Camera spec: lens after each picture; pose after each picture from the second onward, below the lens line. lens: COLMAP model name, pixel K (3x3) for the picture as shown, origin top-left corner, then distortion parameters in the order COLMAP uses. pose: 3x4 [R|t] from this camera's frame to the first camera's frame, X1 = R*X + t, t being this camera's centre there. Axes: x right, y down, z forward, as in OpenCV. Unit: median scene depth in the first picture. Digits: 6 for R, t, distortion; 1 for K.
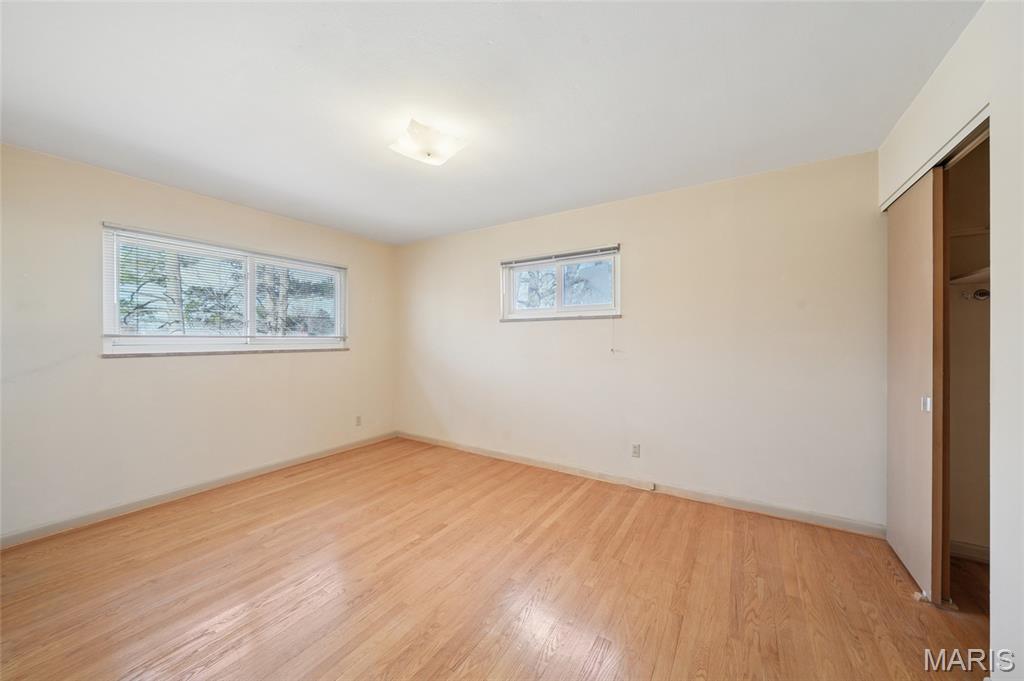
lens RADIAL K [[396.9, 0, 504.2], [0, 396.9, 337.8], [0, 0, 1]] dist [-0.000157, -0.000114]
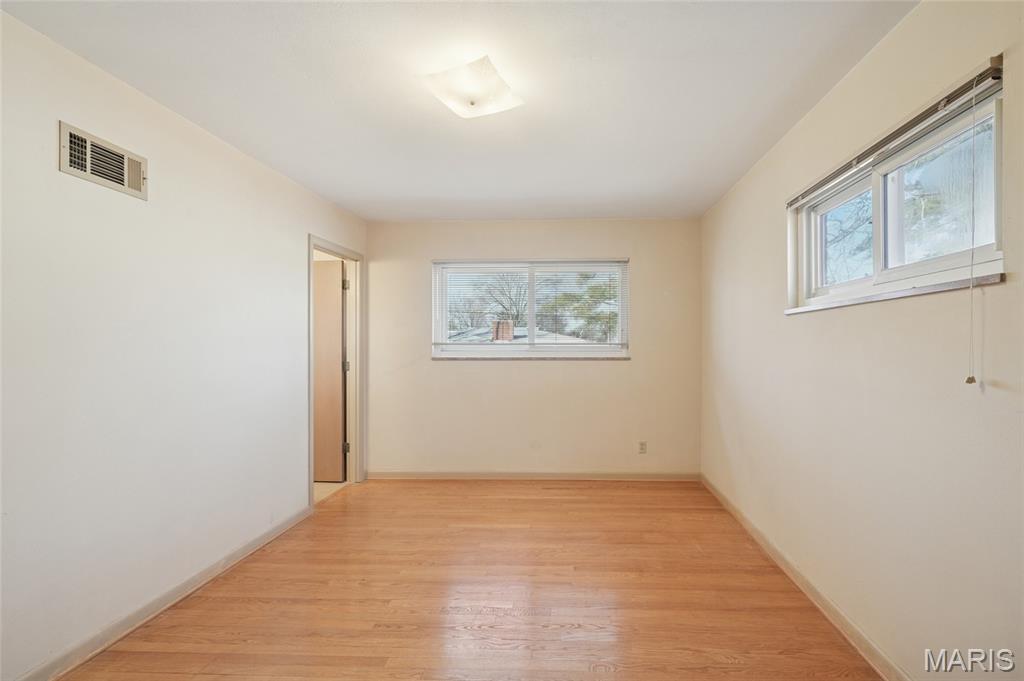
lens RADIAL K [[445.3, 0, 512.2], [0, 445.3, 345.4], [0, 0, 1]] dist [-0.001951, -0.000296]
pose [[0.470709, -0.000154, -0.882289, 0.383774], [0.003728, 0.999991, 0.001814, -0.001067], [0.882281, -0.004143, 0.470705, 0.430887]]
